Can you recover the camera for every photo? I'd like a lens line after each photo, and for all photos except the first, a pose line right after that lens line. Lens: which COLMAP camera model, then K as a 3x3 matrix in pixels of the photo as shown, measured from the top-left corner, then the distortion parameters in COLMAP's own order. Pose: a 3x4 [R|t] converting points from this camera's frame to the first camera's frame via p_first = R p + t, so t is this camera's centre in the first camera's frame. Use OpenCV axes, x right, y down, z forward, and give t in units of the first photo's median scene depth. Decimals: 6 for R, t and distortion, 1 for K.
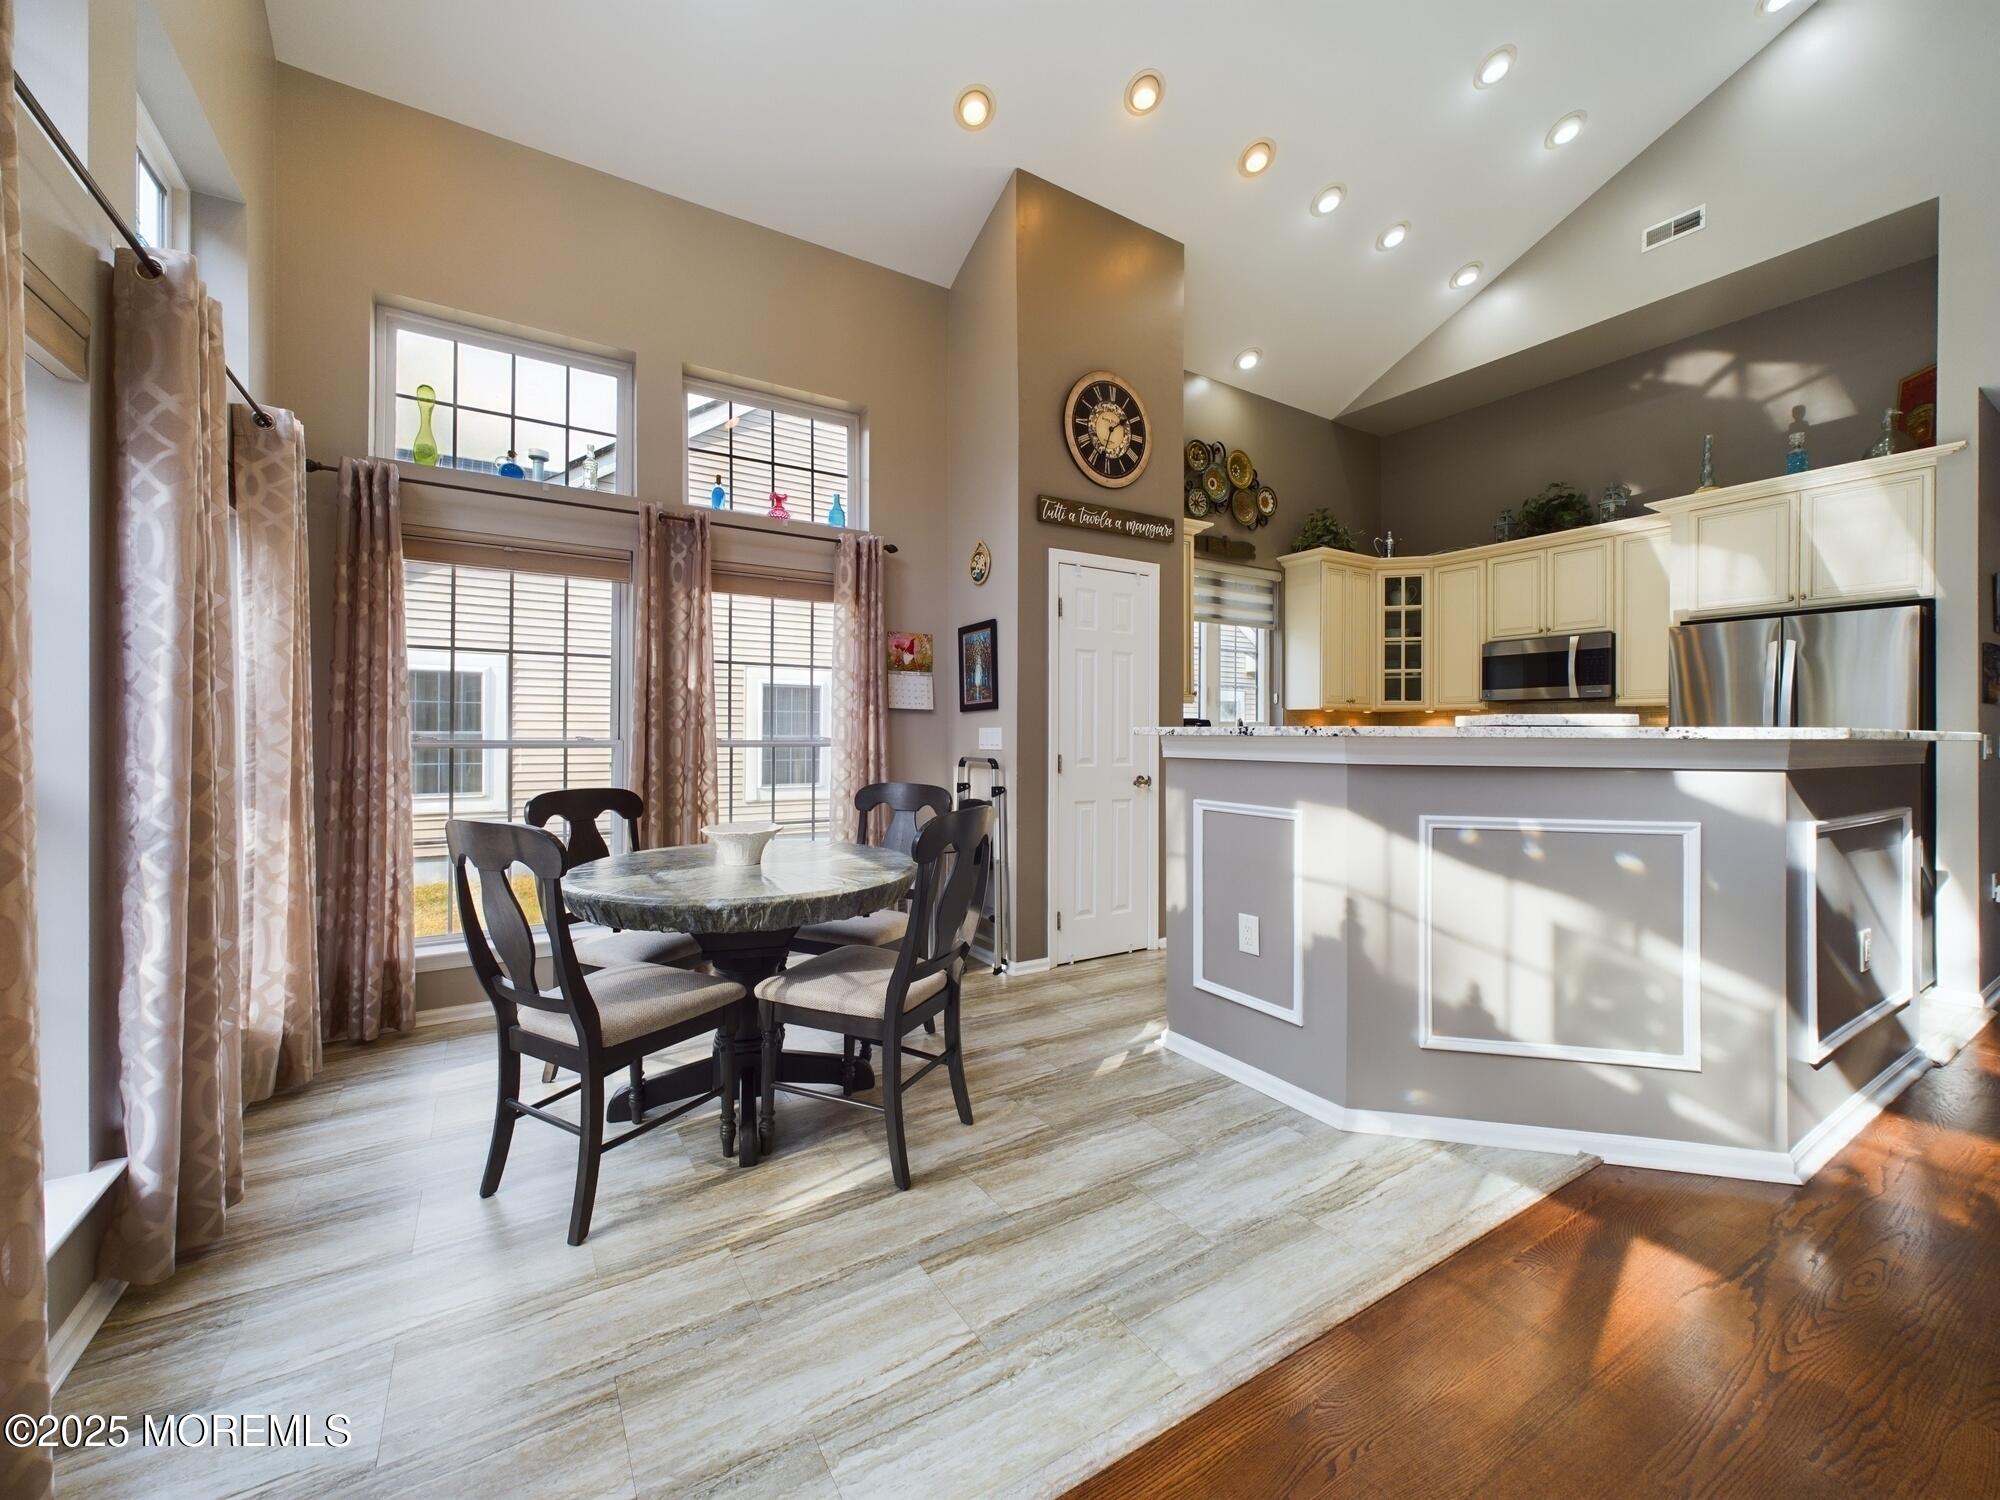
lens RADIAL K [[800.7, 0, 1000.7], [0, 800.7, 732.3], [0, 0, 1]] dist [0.000972, -0.000163]
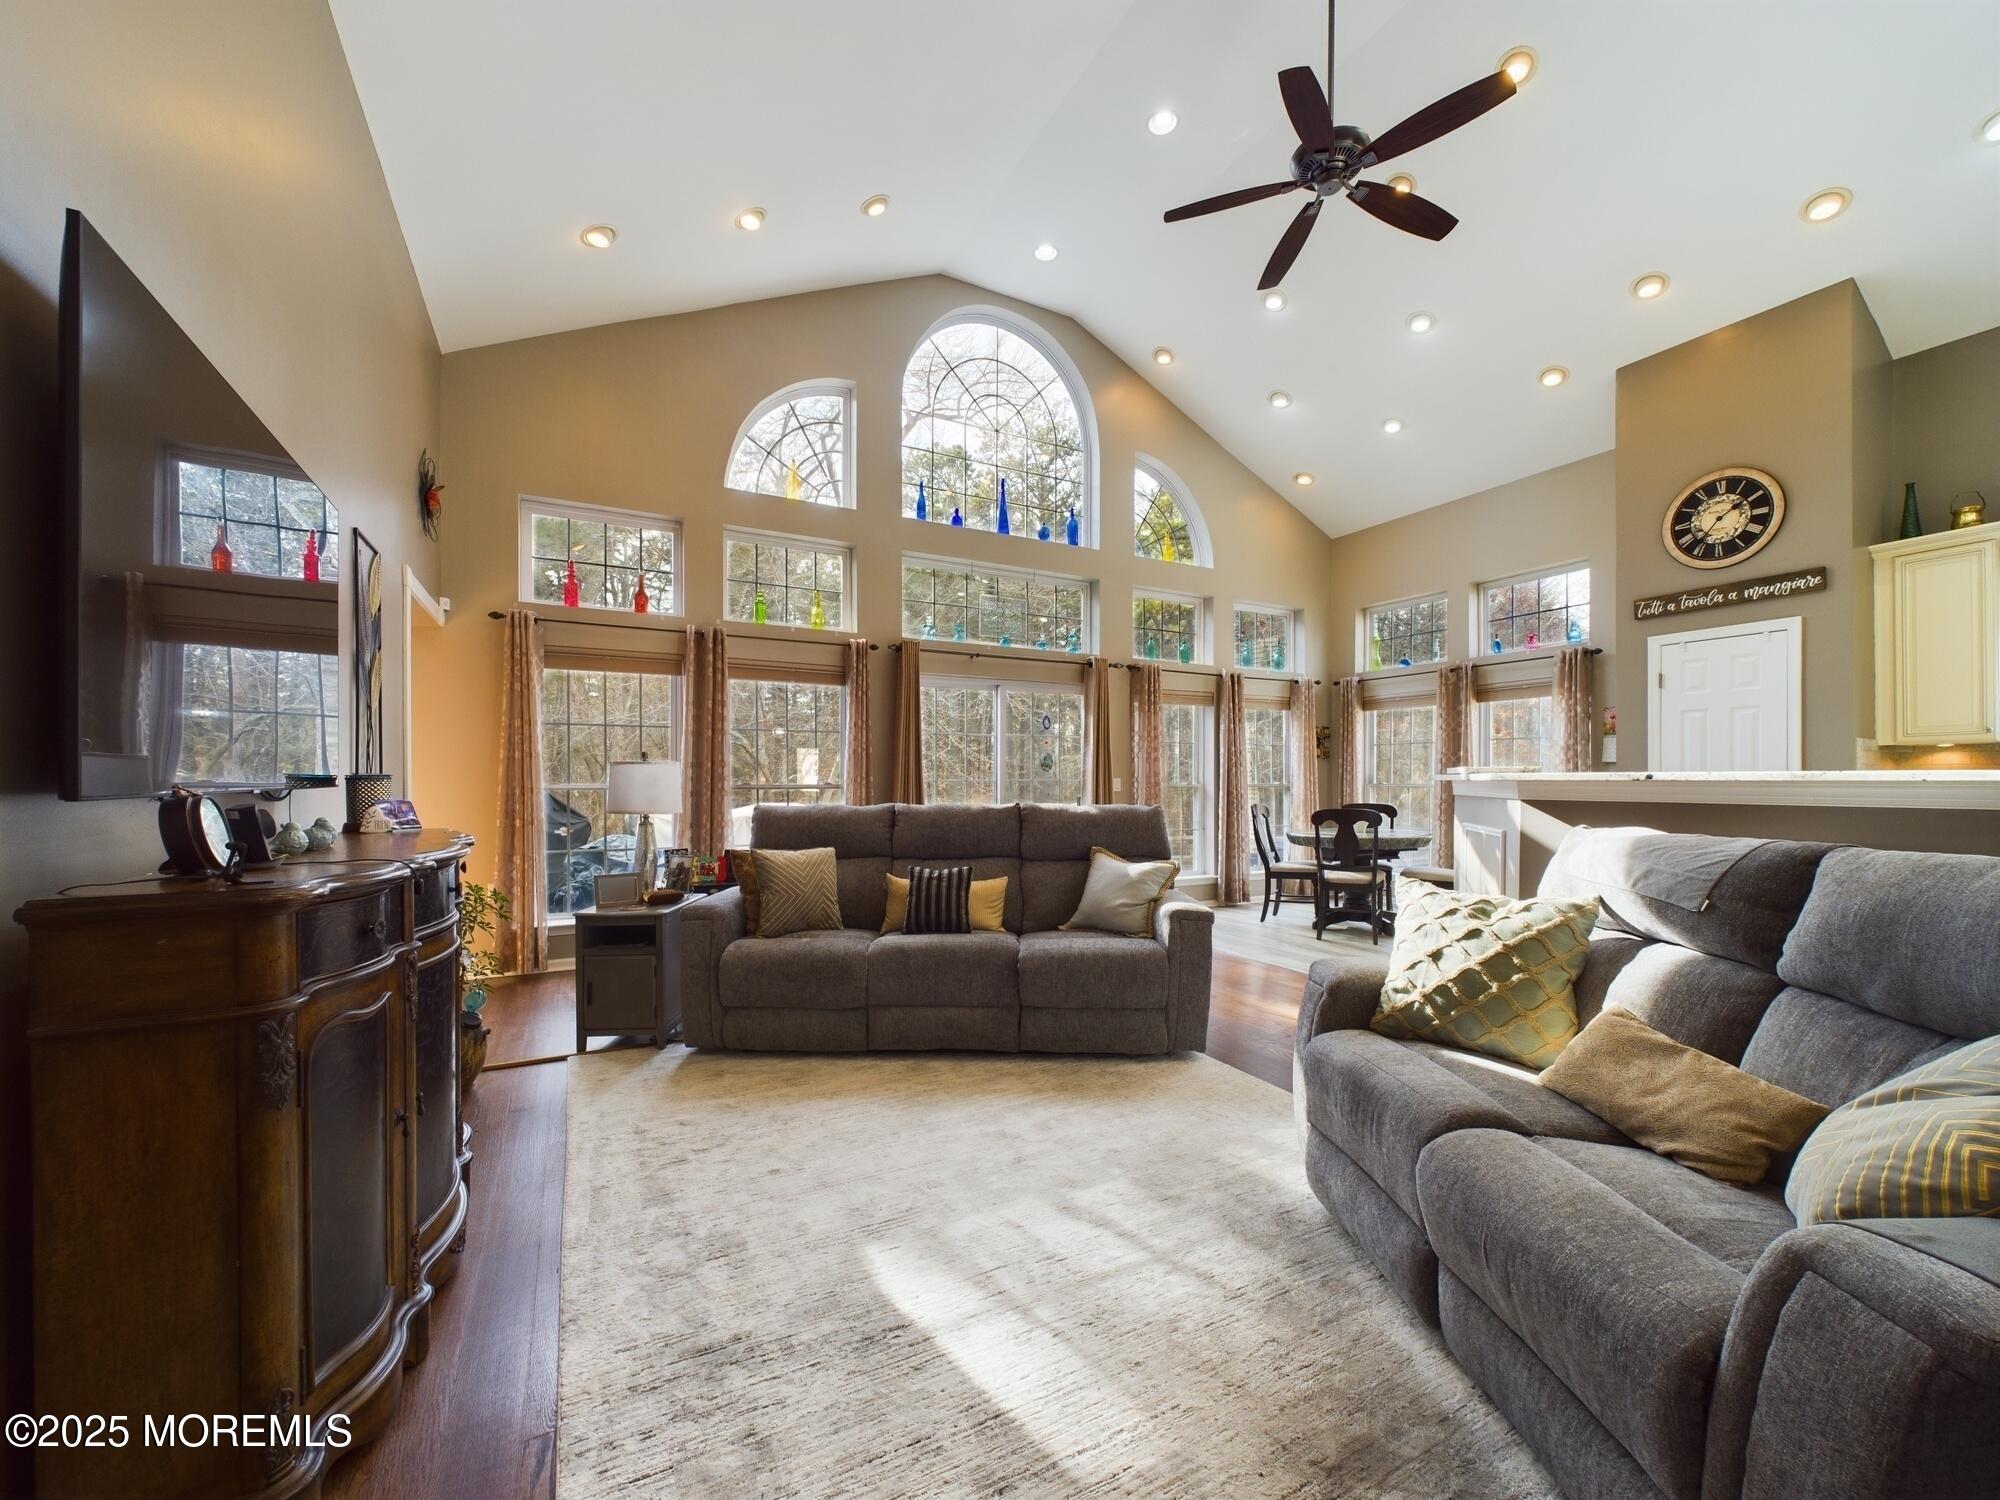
lens RADIAL K [[800.7, 0, 1007.7], [0, 800.7, 775.7], [0, 0, 1]] dist [0.000972, -0.000163]
pose [[-0.071013, -0.007608, -0.997446, 1.255529], [0.005552, 0.999952, -0.008022, 0.001034], [0.997460, -0.006108, -0.070968, 0.039781]]
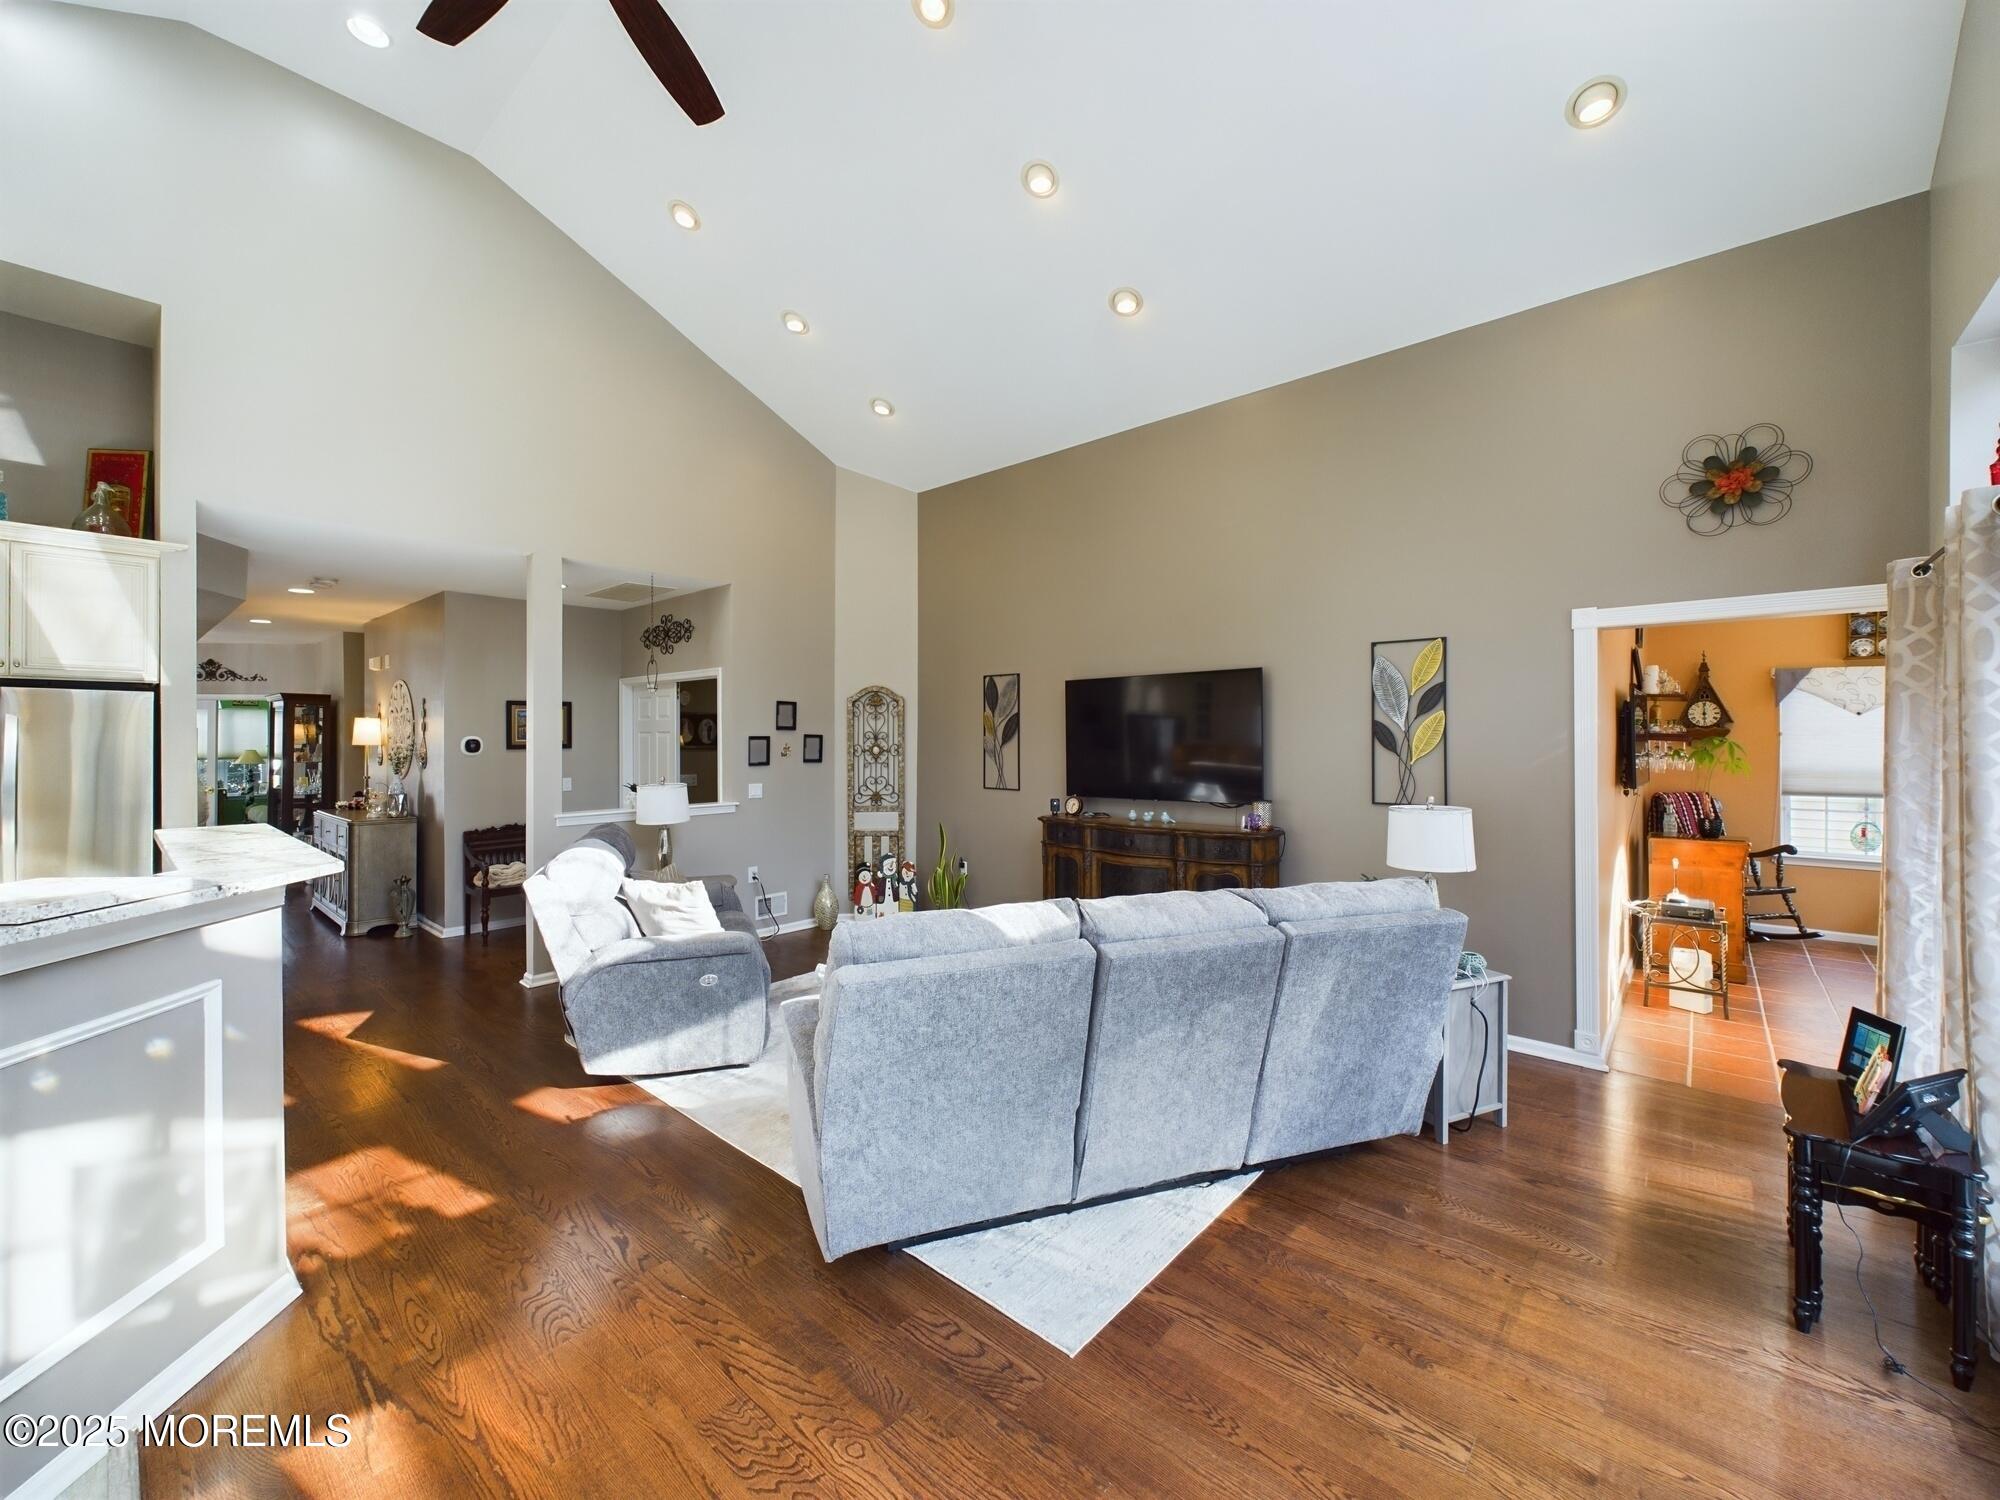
lens RADIAL K [[800.7, 0, 998.1], [0, 800.7, 739.1], [0, 0, 1]] dist [0.000972, -0.000163]
pose [[-0.285883, -0.006559, 0.958242, -0.131897], [-0.002203, 0.999978, 0.006188, -0.083110], [-0.958262, -0.000342, -0.285891, 0.192297]]
